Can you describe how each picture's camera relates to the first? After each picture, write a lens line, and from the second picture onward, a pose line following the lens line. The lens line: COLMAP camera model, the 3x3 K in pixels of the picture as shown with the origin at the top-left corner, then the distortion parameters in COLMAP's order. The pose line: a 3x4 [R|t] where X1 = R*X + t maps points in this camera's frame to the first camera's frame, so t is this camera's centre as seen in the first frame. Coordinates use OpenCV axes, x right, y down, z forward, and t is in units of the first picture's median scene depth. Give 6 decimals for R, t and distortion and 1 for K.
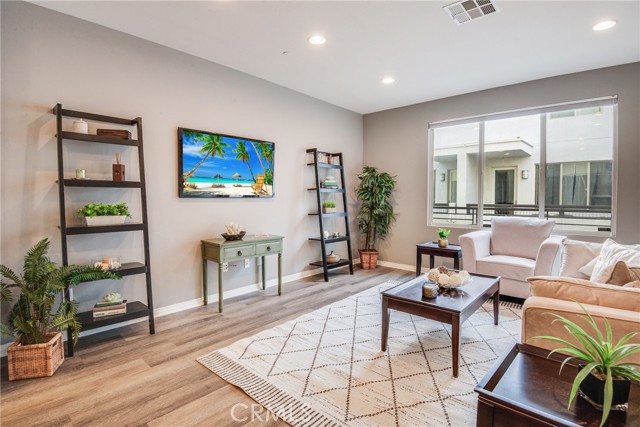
lens RADIAL K [[315.5, 0, 317.9], [0, 315.5, 206.7], [0, 0, 1]] dist [-0.036118, -0.000771]
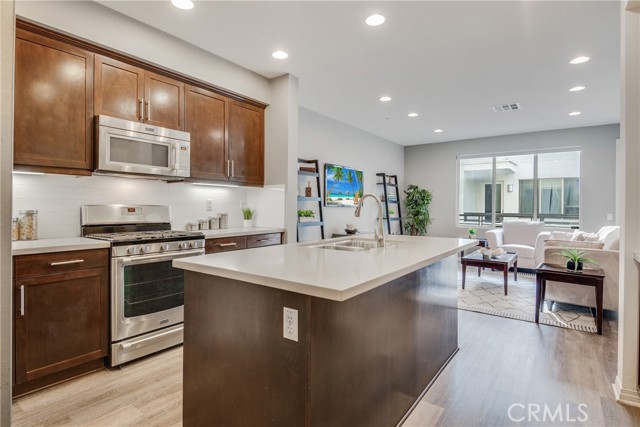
lens RADIAL K [[336.1, 0, 311.9], [0, 336.1, 208.7], [0, 0, 1]] dist [-0.000281, 0.000154]
pose [[0.996282, 0.004573, 0.086026, -0.607175], [-0.002702, 0.999757, -0.021858, 0.018056], [-0.086105, 0.021544, 0.996053, -0.659547]]
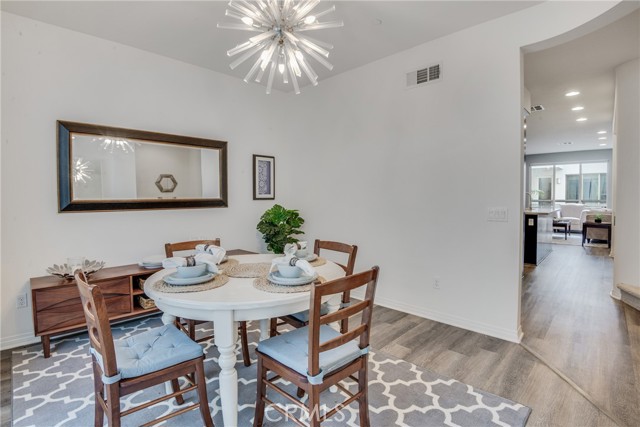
lens RADIAL K [[315.5, 0, 317.9], [0, 315.5, 206.7], [0, 0, 1]] dist [-0.036118, -0.000771]
pose [[0.999695, -0.006606, -0.023793, -1.617068], [0.006699, 0.999970, 0.003827, 0.042493], [0.023767, -0.003985, 0.999710, -1.862032]]
